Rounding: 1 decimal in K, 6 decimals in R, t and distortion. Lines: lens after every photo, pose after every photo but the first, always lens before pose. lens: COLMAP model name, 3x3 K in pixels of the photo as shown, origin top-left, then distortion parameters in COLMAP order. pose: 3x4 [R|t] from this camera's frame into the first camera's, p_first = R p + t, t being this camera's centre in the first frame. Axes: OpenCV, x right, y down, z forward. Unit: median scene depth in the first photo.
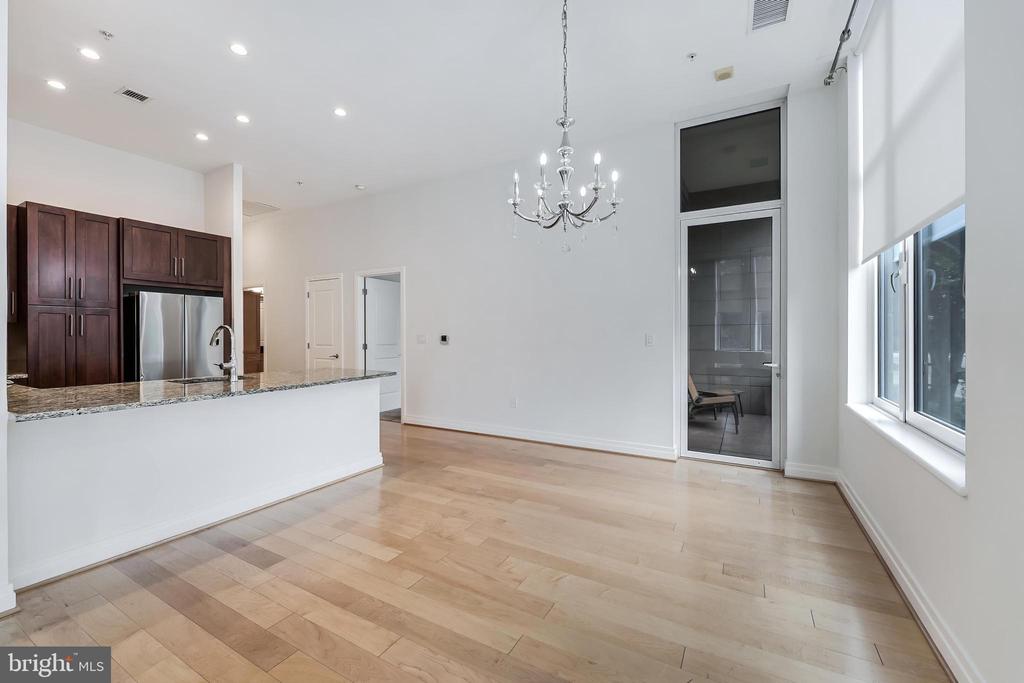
lens RADIAL K [[414.7, 0, 516.1], [0, 414.7, 336.2], [0, 0, 1]] dist [-0.000790, -0.000272]
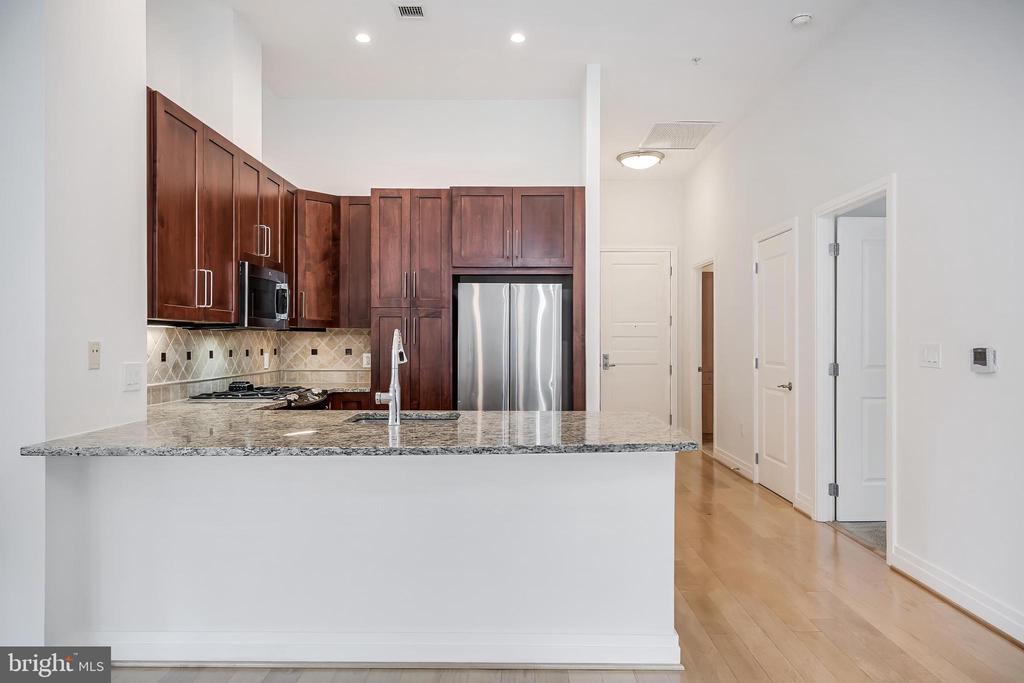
lens RADIAL K [[663.5, 0, 518.4], [0, 663.5, 343.0], [0, 0, 1]] dist [0.009281, 0.001634]
pose [[0.487943, 0.005528, -0.872858, 0.159644], [-0.005018, 0.999981, 0.003528, -0.007721], [0.872861, 0.002659, 0.487961, 0.516667]]
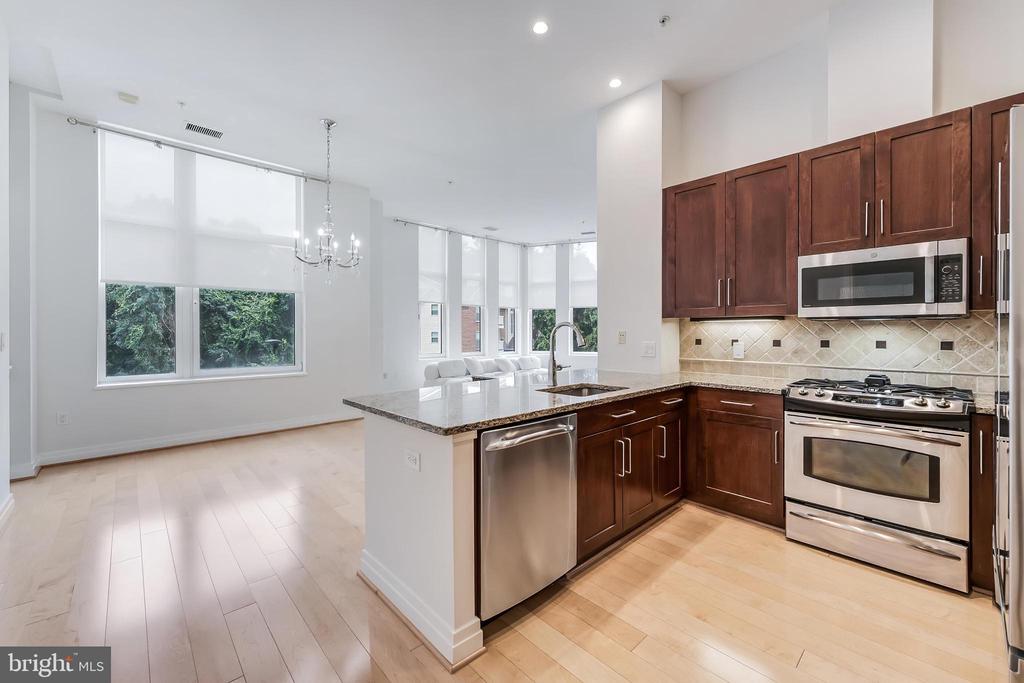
lens RADIAL K [[414.8, 0, 515.3], [0, 414.8, 332.8], [0, 0, 1]] dist [-0.001295, -0.000152]
pose [[-0.953049, 0.002014, 0.302808, -0.650236], [0.004029, 0.999974, 0.006029, -0.007722], [-0.302788, 0.006966, -0.953033, 1.387275]]
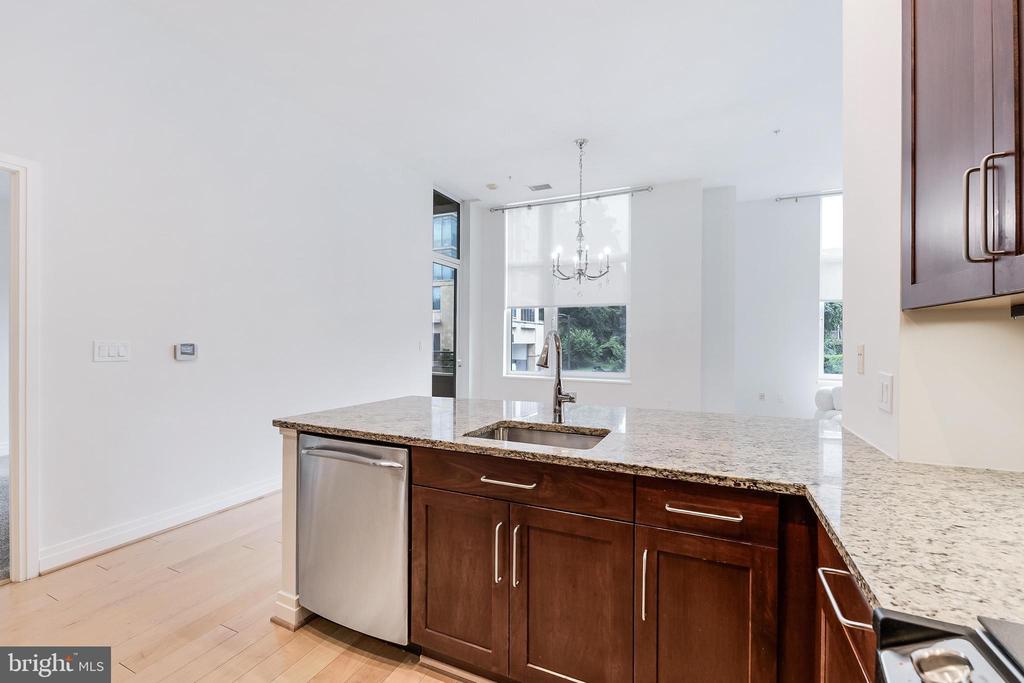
lens RADIAL K [[423.3, 0, 515.0], [0, 423.3, 339.9], [0, 0, 1]] dist [-0.000498, -0.000062]
pose [[-0.078216, 0.001487, 0.996935, -0.967895], [-0.000272, 0.999999, -0.001512, -0.009157], [-0.996936, -0.000390, -0.078216, 0.824357]]
